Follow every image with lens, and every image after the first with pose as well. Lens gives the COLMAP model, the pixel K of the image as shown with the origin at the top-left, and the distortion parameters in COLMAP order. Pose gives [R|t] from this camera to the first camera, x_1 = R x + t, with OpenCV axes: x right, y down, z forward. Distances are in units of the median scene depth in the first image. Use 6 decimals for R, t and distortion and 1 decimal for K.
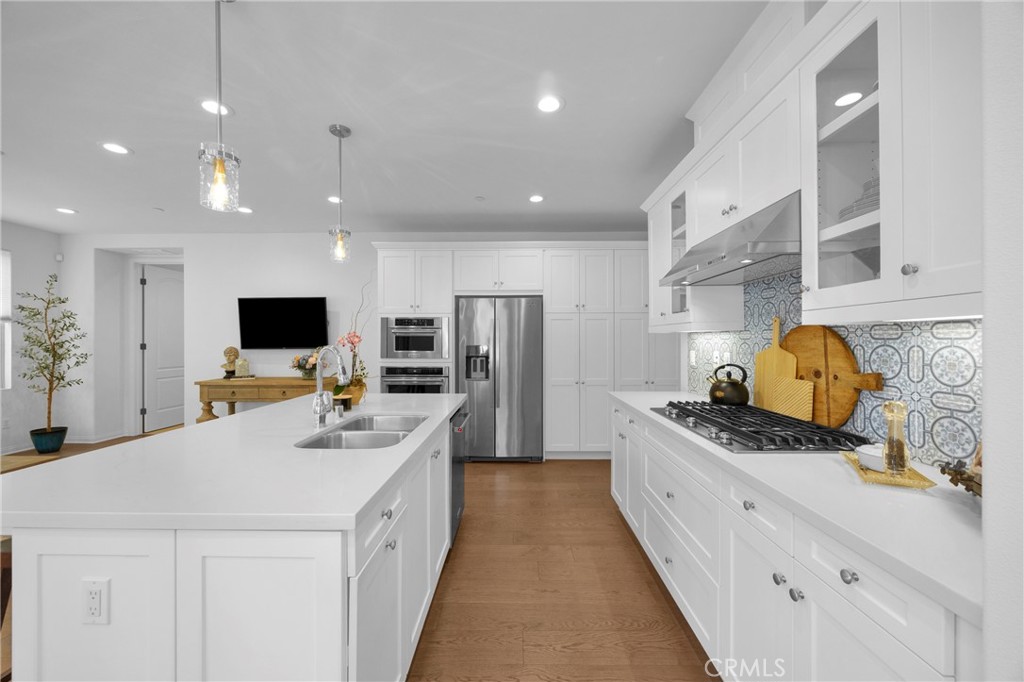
lens RADIAL K [[393.6, 0, 510.6], [0, 393.6, 342.7], [0, 0, 1]] dist [-0.002709, -0.000591]
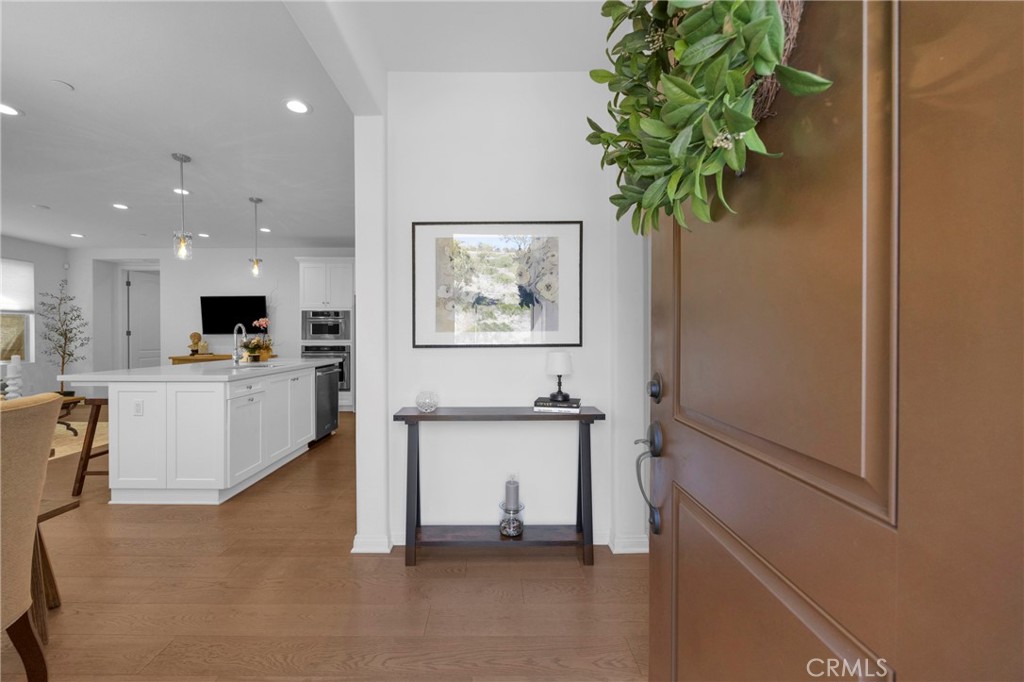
lens RADIAL K [[393.6, 0, 486.2], [0, 393.6, 339.2], [0, 0, 1]] dist [-0.002709, -0.000591]
pose [[0.999971, -0.000609, 0.007640, 0.298257], [0.000571, 0.999987, 0.005056, 0.029166], [-0.007643, -0.005052, 0.999958, -0.384693]]
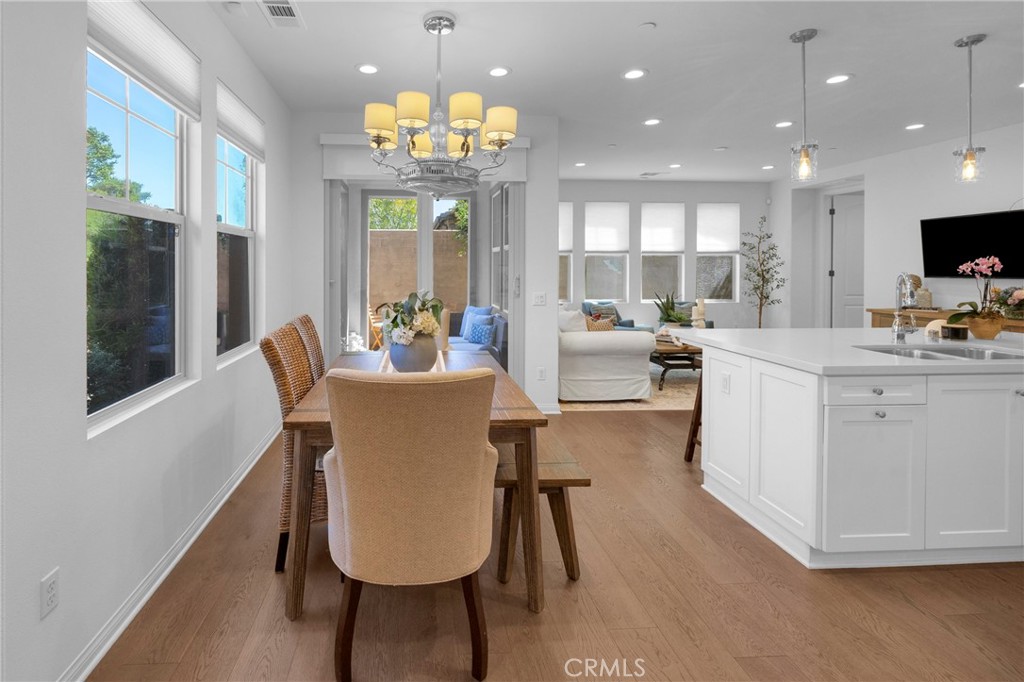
lens RADIAL K [[479.1, 0, 441.2], [0, 479.1, 270.2], [0, 0, 1]] dist [-0.000234, -0.001249]
pose [[0.076865, 0.005143, -0.997028, 0.320188], [-0.004367, 0.999979, 0.004821, -0.000055], [0.997032, 0.003983, 0.076886, -0.174534]]
